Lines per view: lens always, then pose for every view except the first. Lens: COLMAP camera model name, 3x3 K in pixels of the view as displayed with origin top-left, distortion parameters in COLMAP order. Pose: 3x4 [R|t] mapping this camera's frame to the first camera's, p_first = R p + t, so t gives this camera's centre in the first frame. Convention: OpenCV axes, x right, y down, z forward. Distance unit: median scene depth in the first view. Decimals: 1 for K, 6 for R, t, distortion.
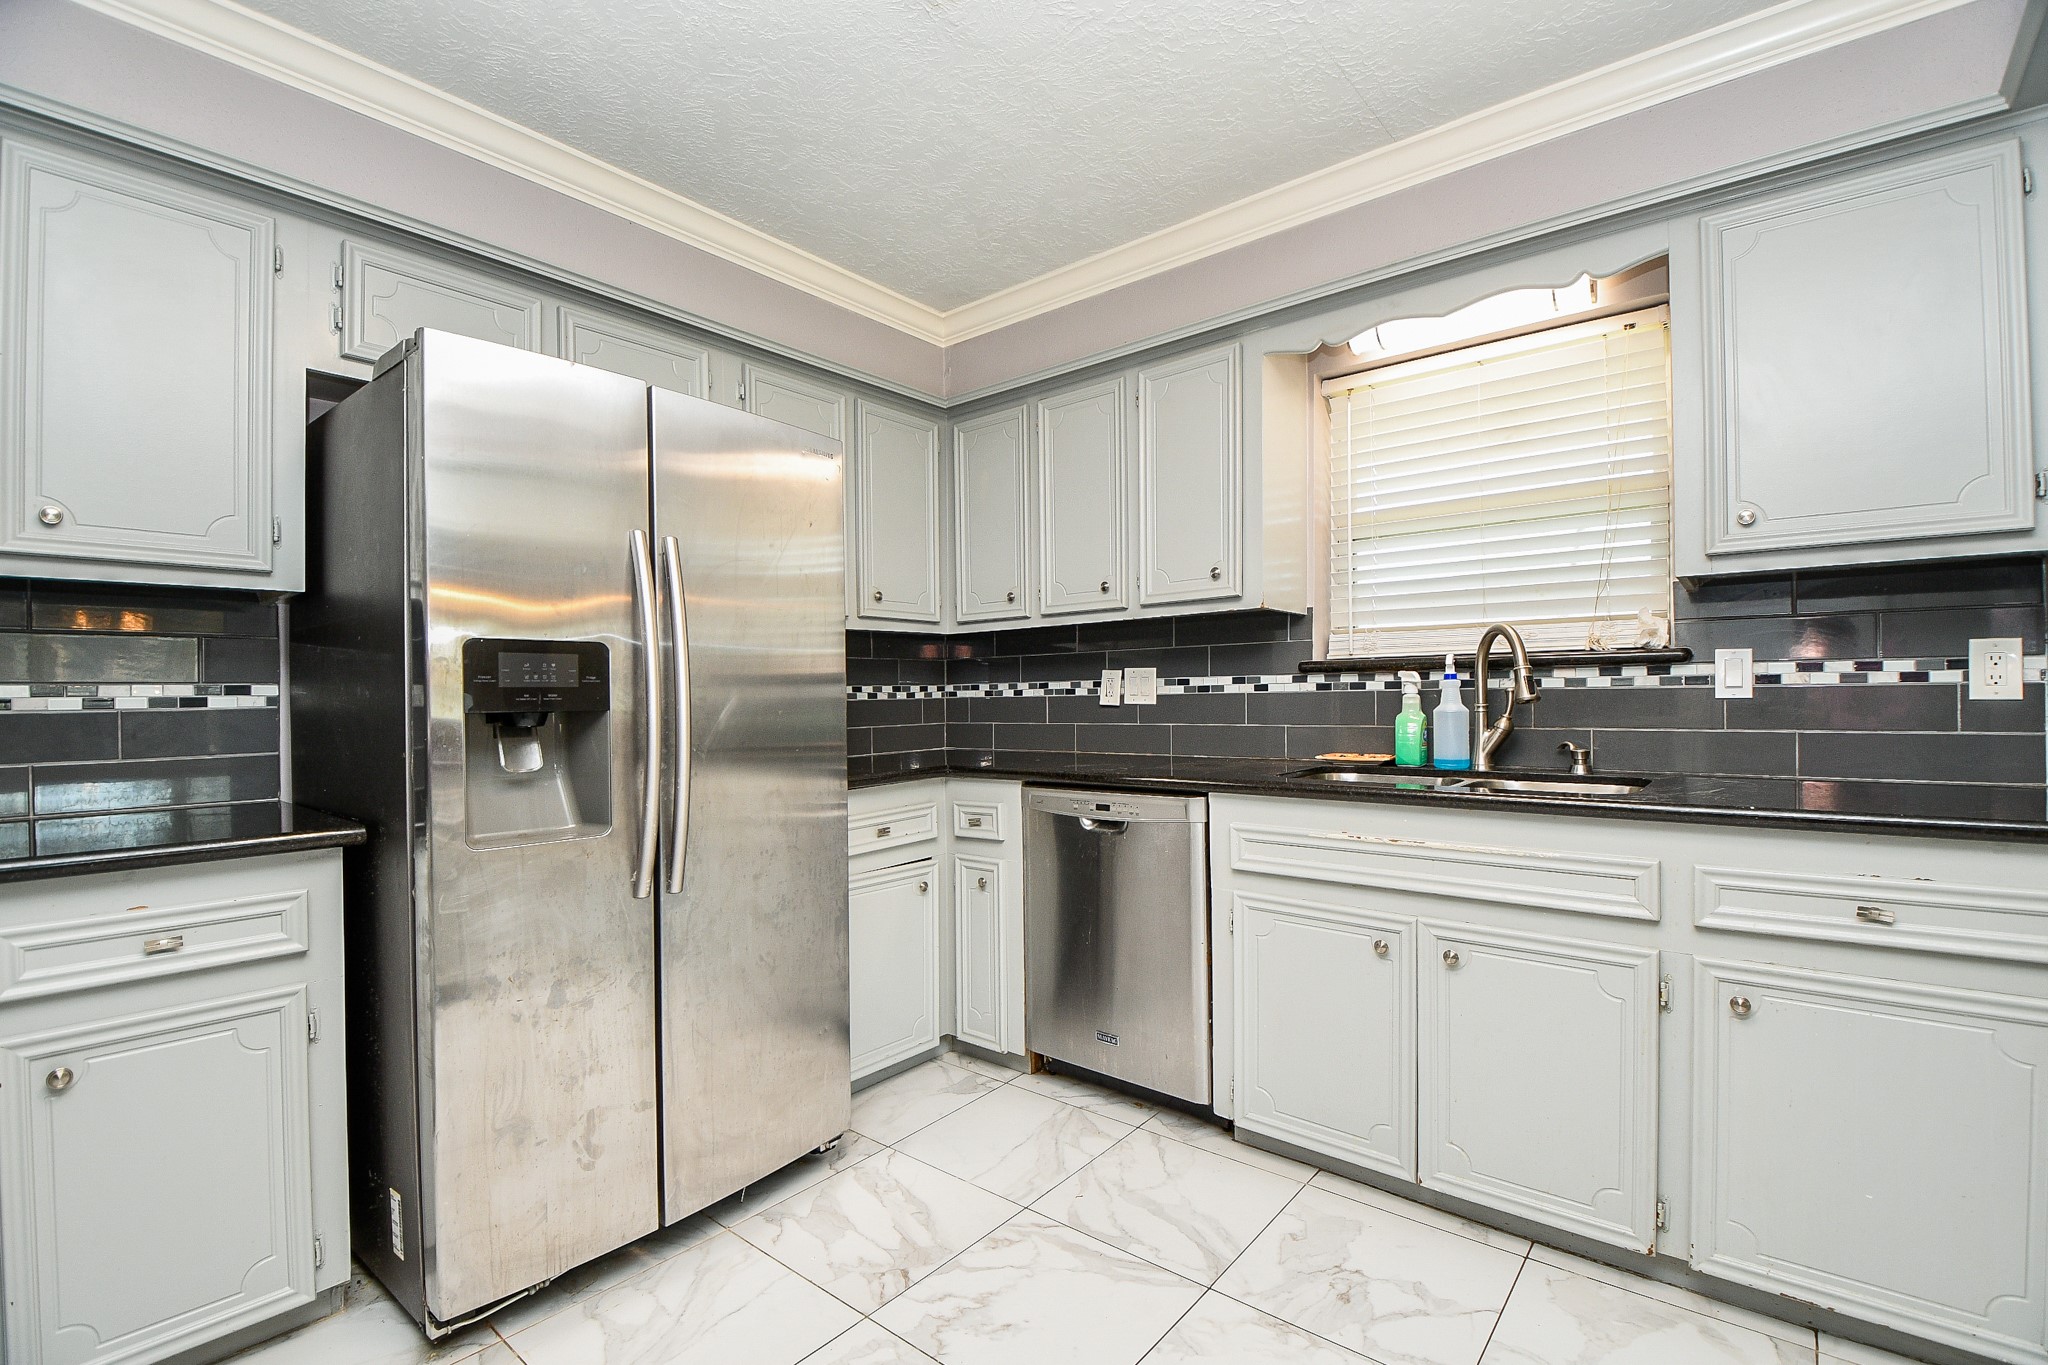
lens RADIAL K [[916.0, 0, 1033.5], [0, 916.0, 695.0], [0, 0, 1]] dist [0.001867, -0.017090]
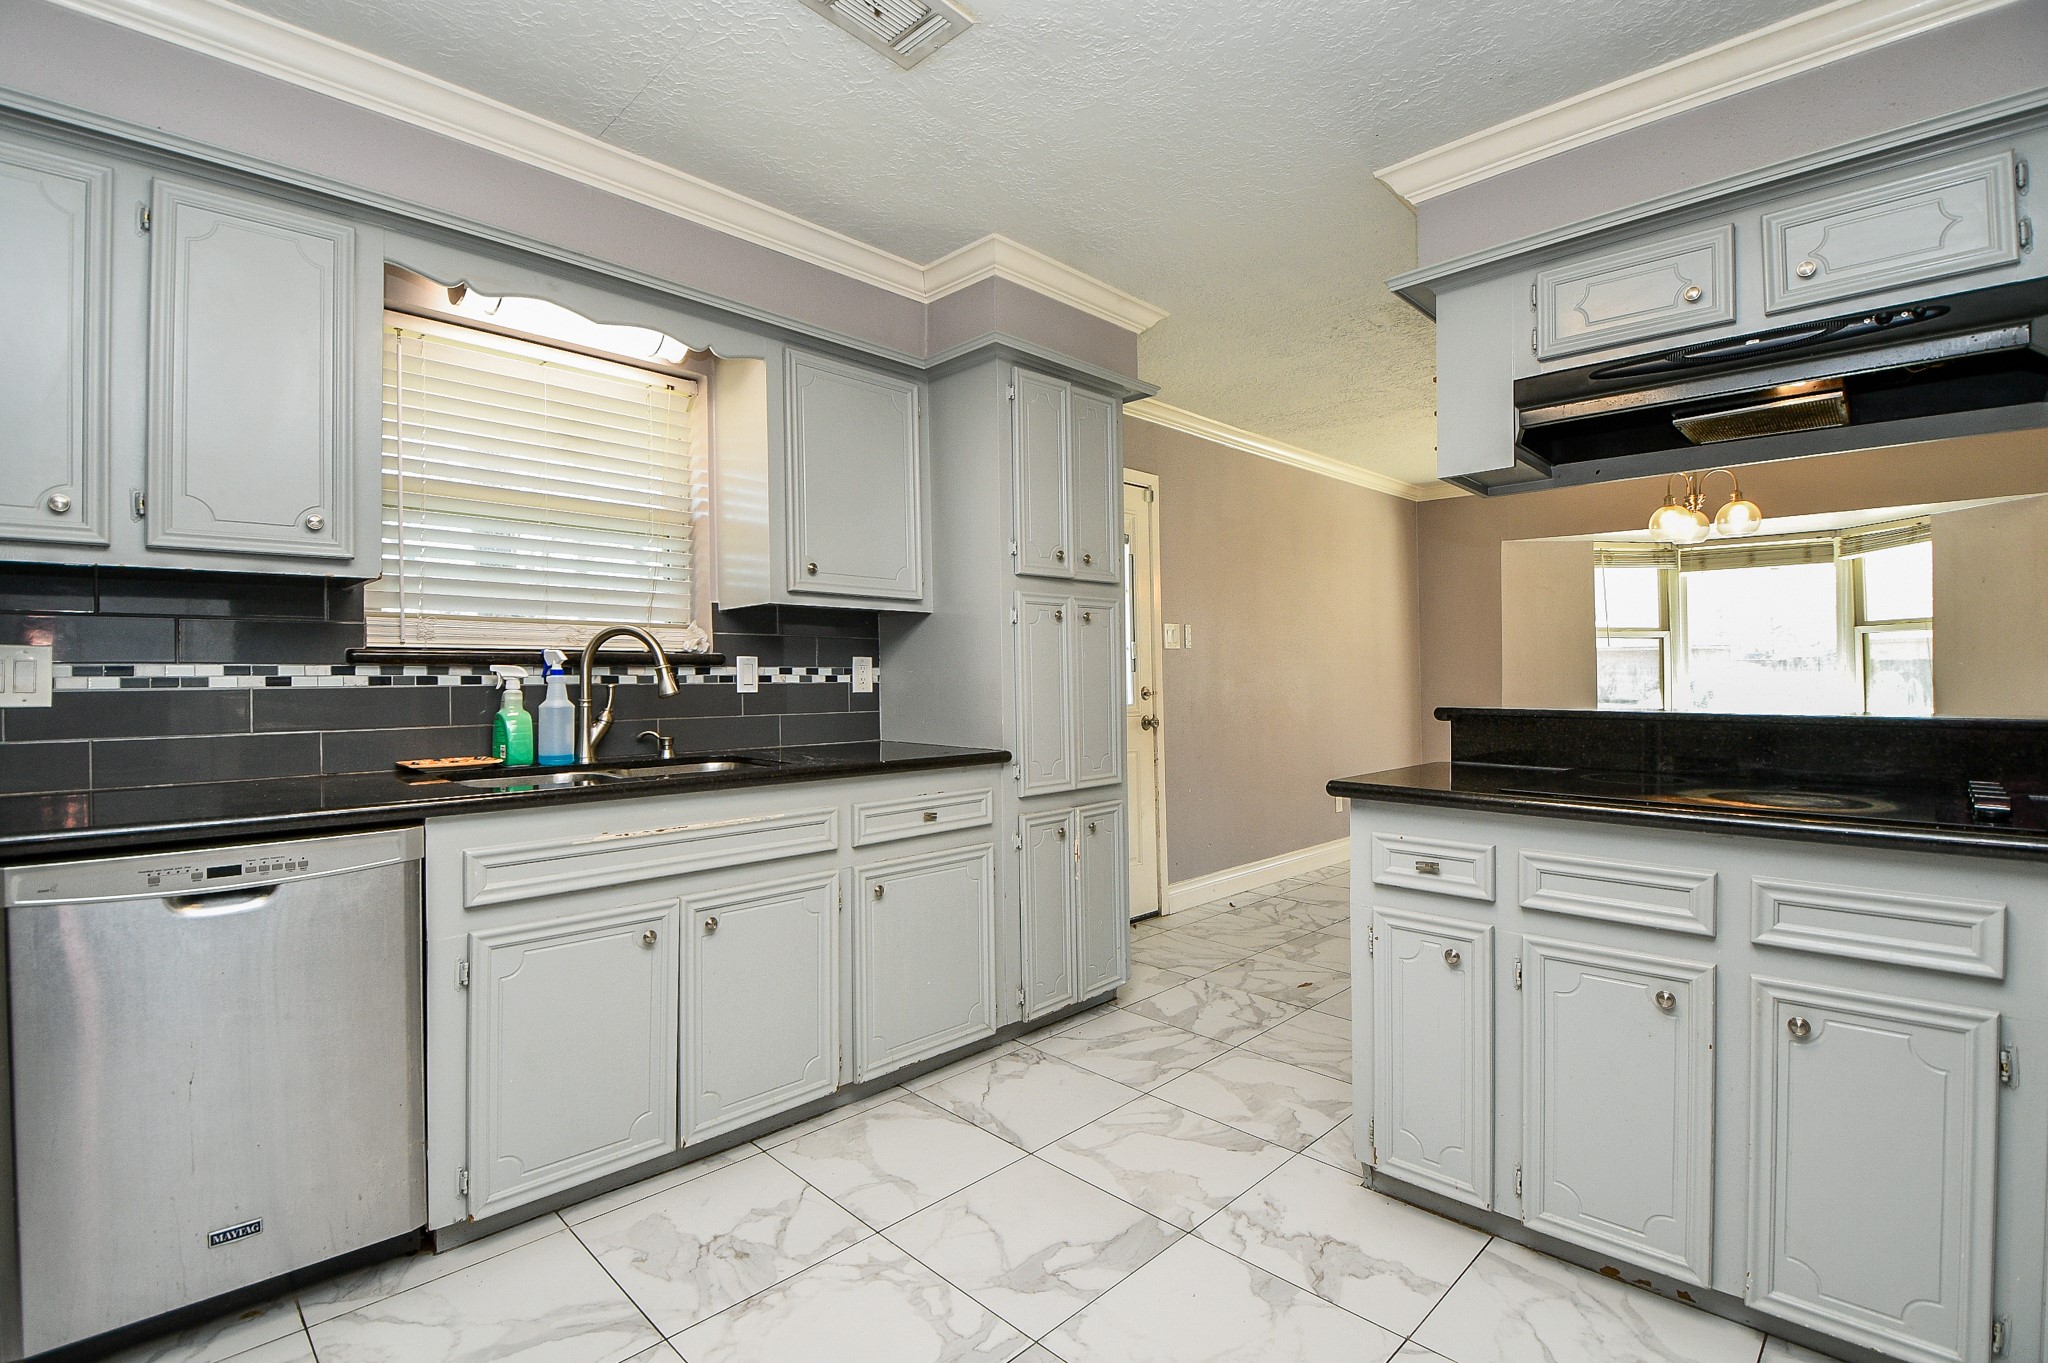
lens RADIAL K [[939.9, 0, 1003.0], [0, 939.9, 675.3], [0, 0, 1]] dist [-0.002477, -0.019268]
pose [[0.102827, 0.019247, 0.994513, -0.552191], [0.007677, 0.999768, -0.020142, 0.008437], [-0.994670, 0.009706, 0.102655, 0.443478]]
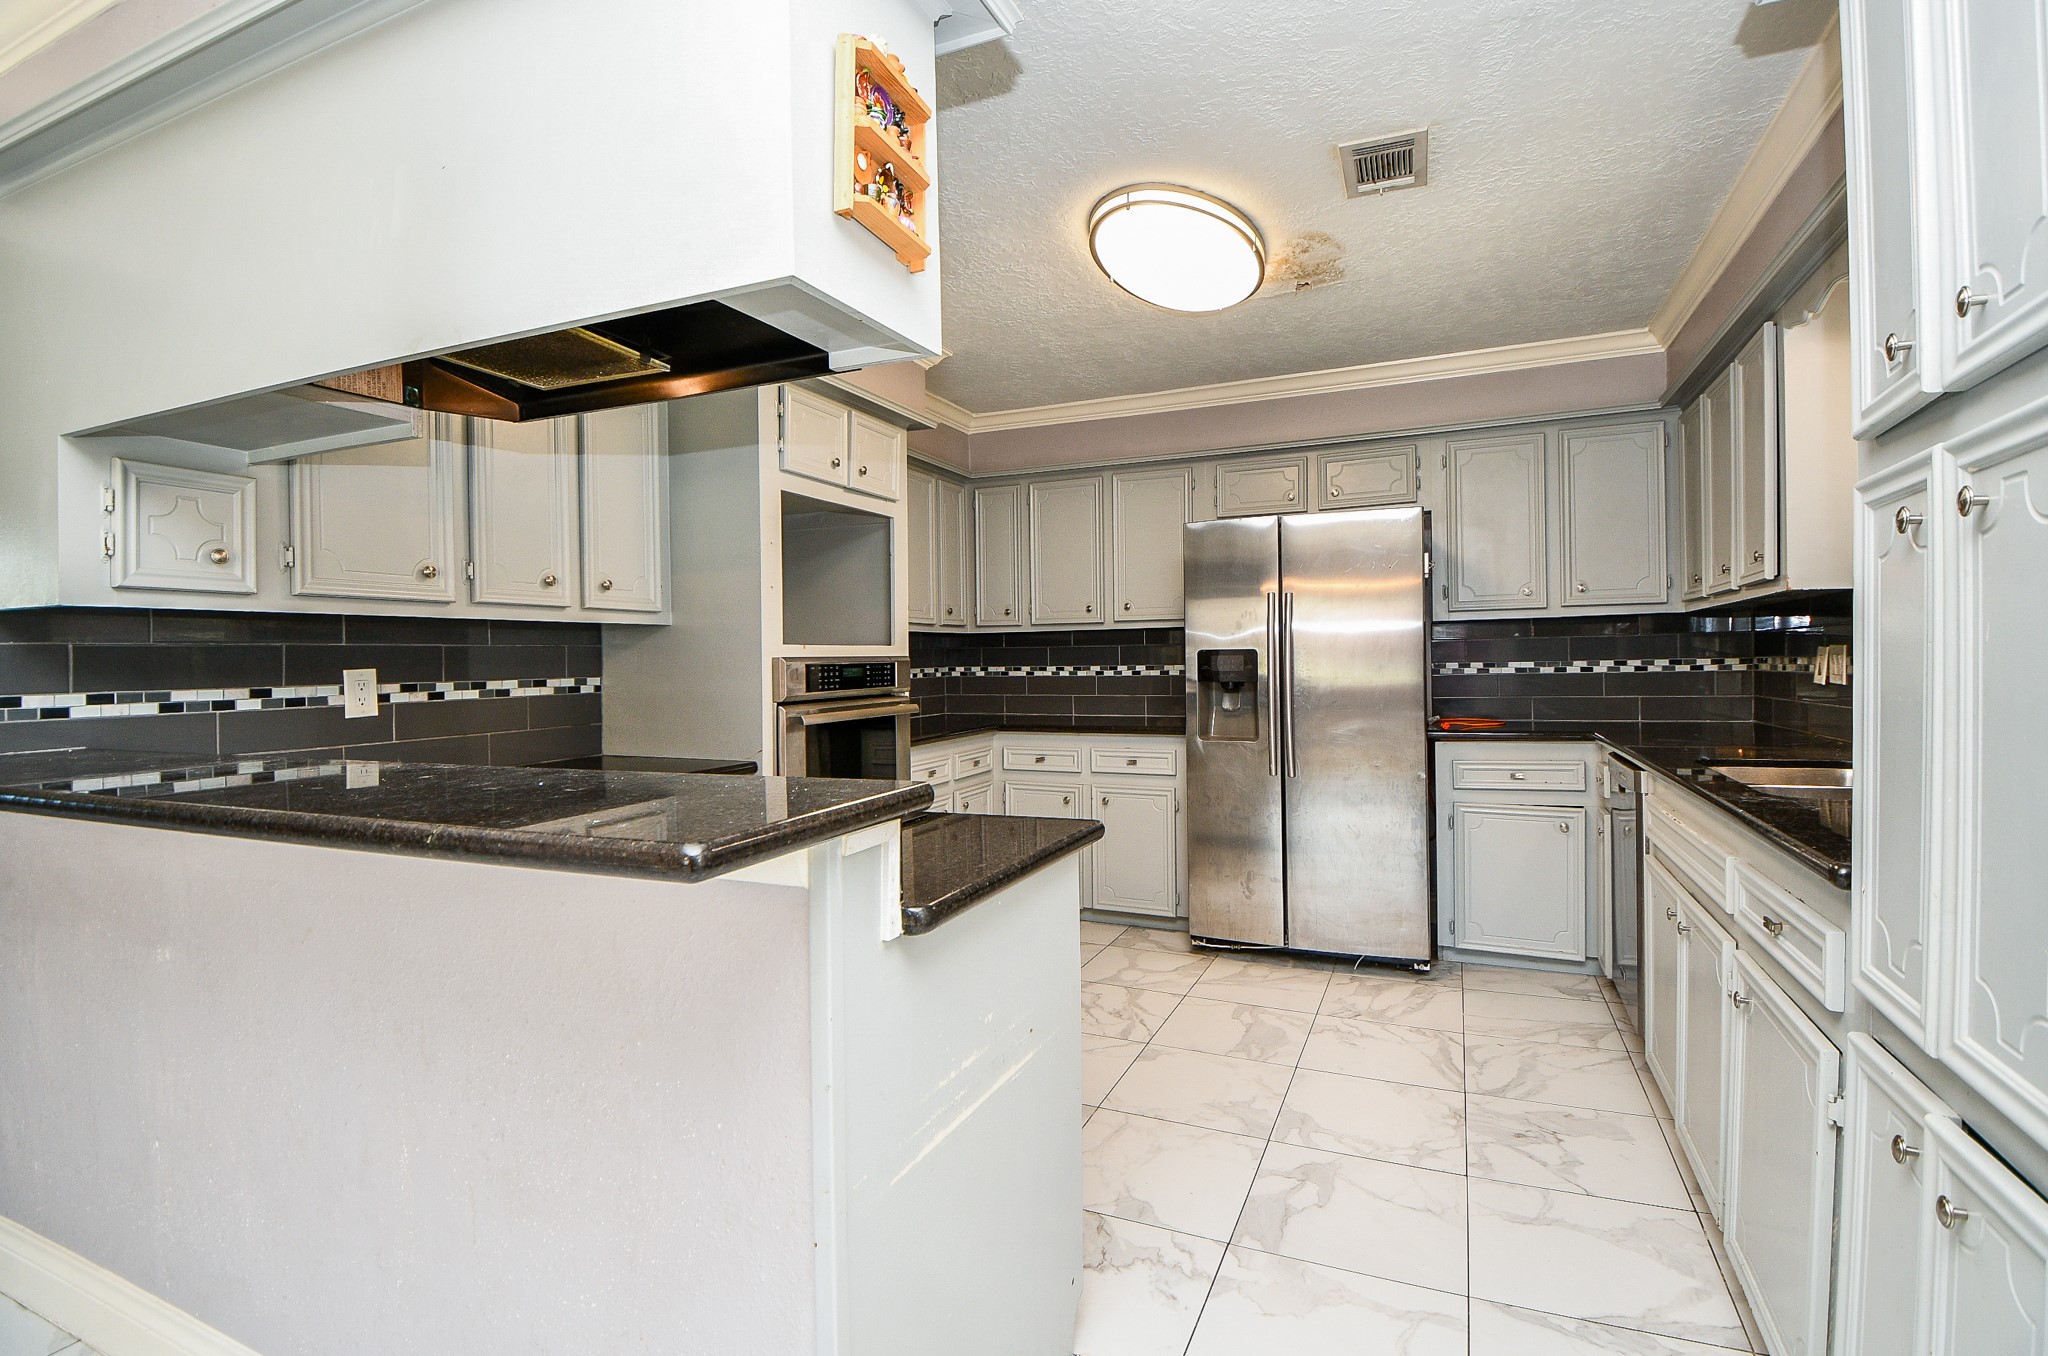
lens RADIAL K [[941.8, 0, 1029.9], [0, 941.8, 673.4], [0, 0, 1]] dist [0.032493, -0.035172]
pose [[0.265117, 0.024178, -0.963913, 1.127027], [0.006964, 0.999611, 0.026989, -0.044389], [0.964191, -0.013868, 0.264846, -0.038213]]
